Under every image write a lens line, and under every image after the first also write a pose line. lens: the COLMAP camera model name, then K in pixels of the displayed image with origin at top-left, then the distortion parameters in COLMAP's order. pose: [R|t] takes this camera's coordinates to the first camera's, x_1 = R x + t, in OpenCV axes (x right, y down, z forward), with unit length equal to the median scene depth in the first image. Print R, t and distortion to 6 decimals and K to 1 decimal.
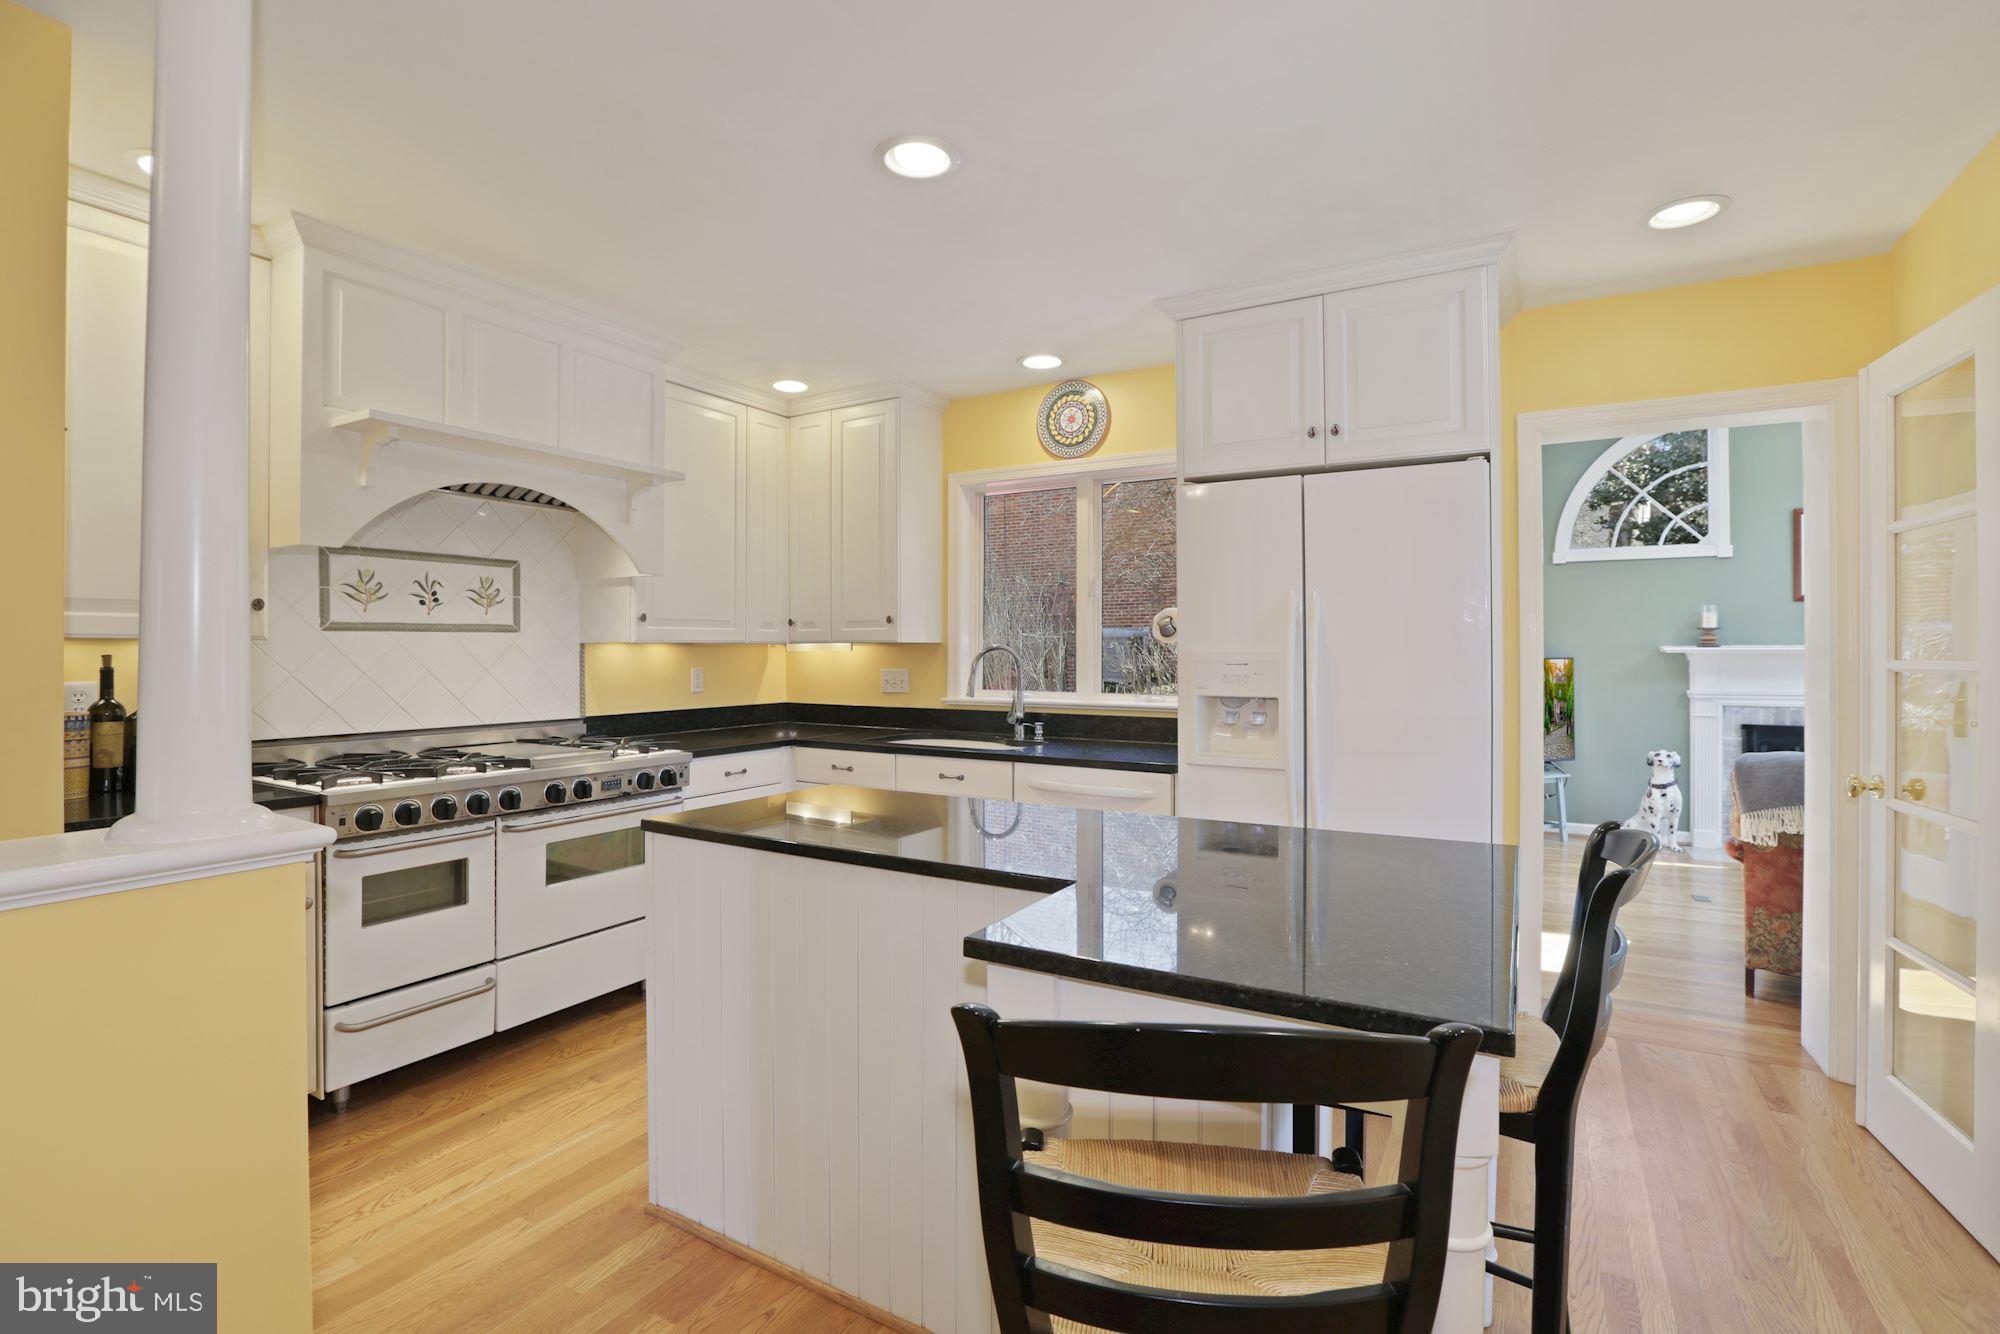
lens RADIAL K [[917.4, 0, 994.7], [0, 917.4, 654.6], [0, 0, 1]] dist [-0.038979, 0.009590]
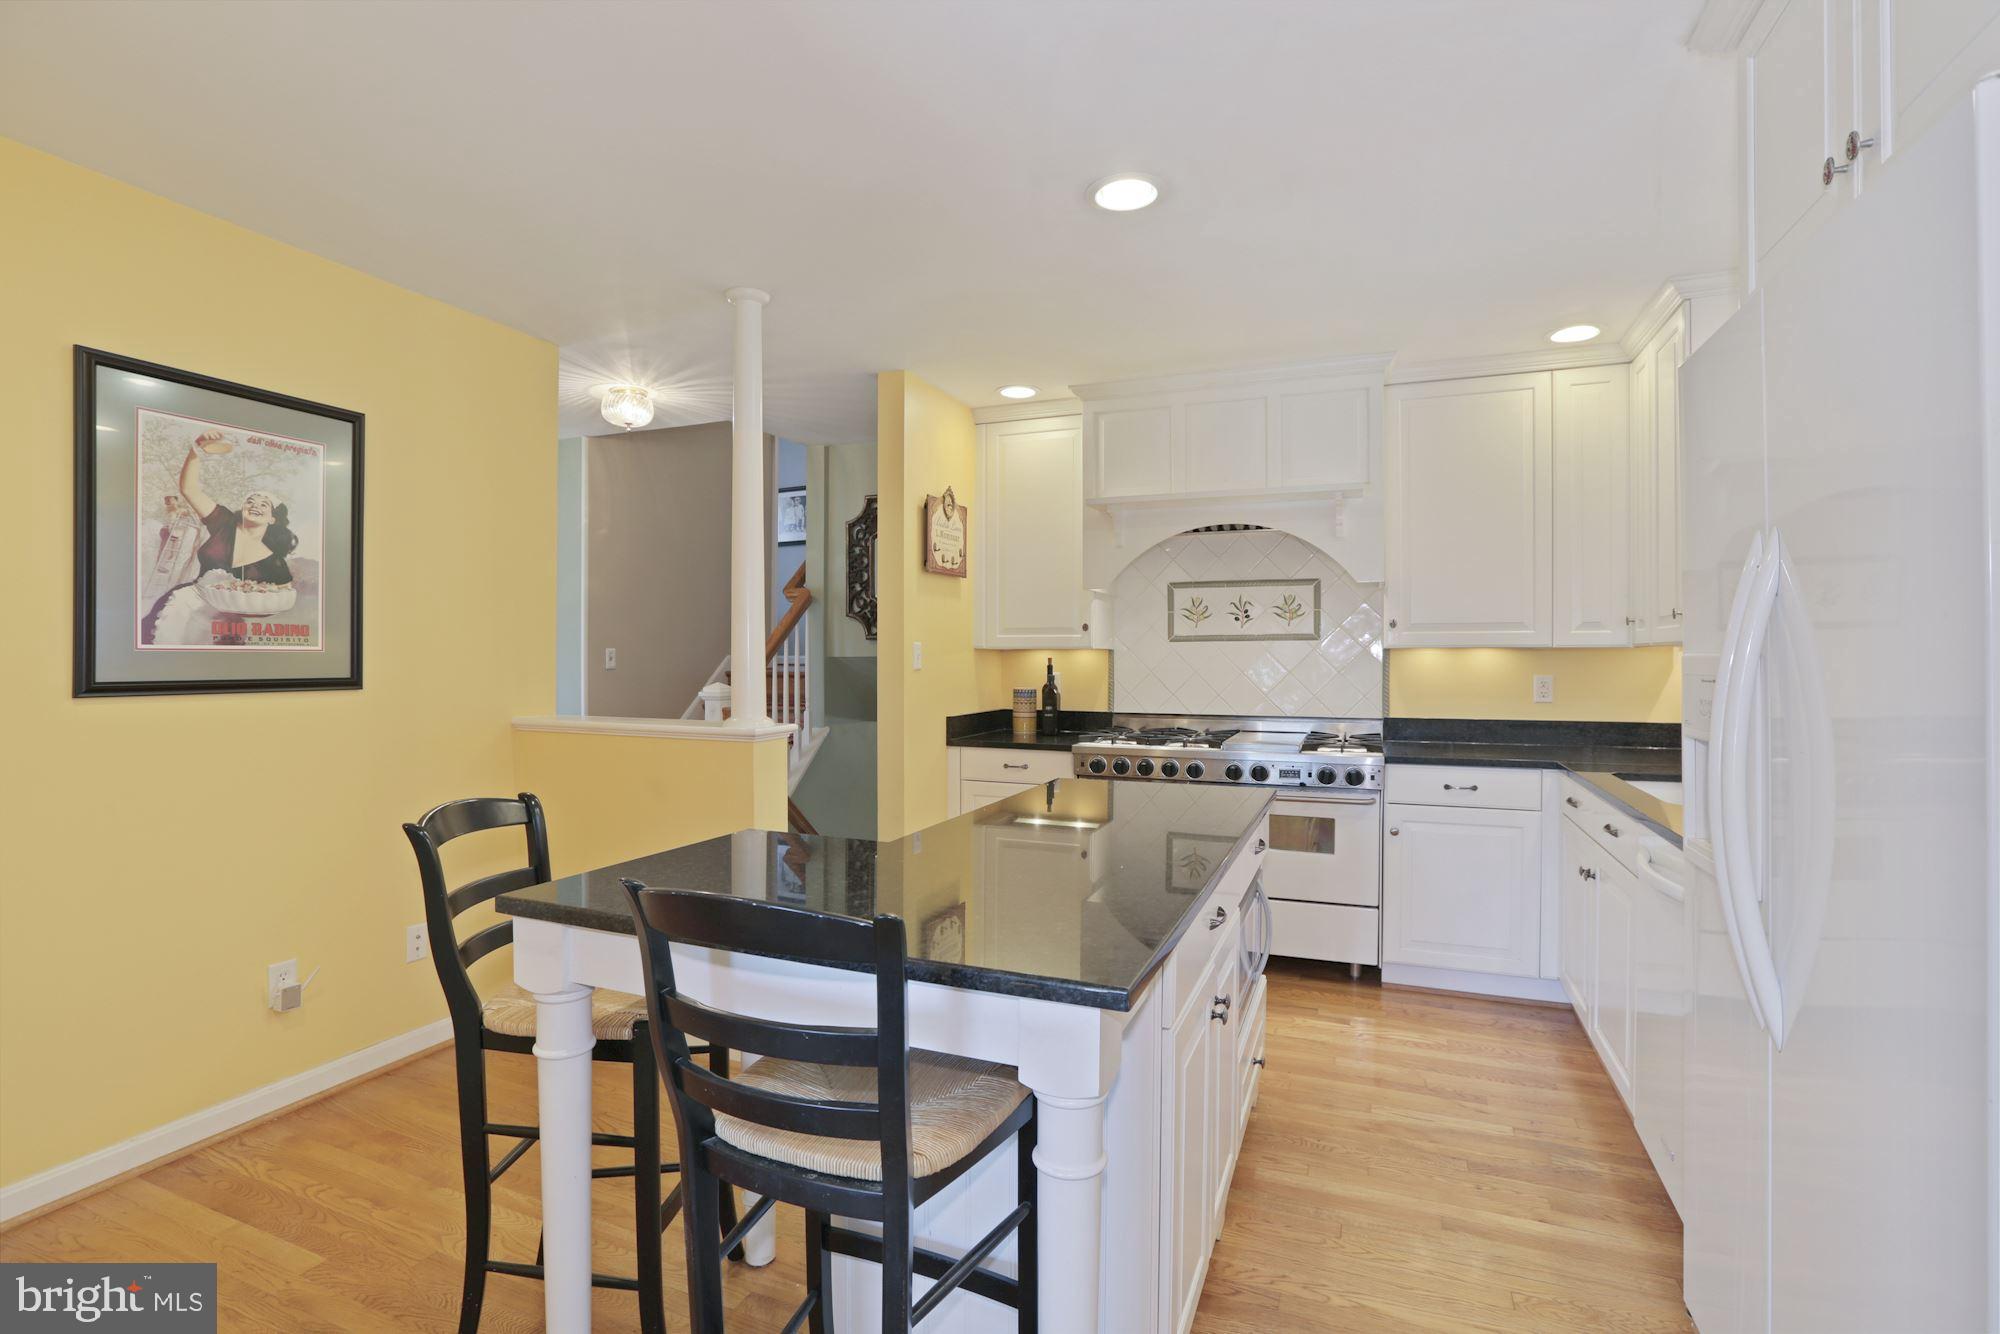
lens RADIAL K [[917.4, 0, 1000.4], [0, 917.4, 665.1], [0, 0, 1]] dist [-0.038979, 0.009590]
pose [[0.157912, 0.010344, -0.987399, 0.624325], [-0.005031, 0.999941, 0.009670, -0.001703], [0.987440, 0.003441, 0.157955, 0.452149]]
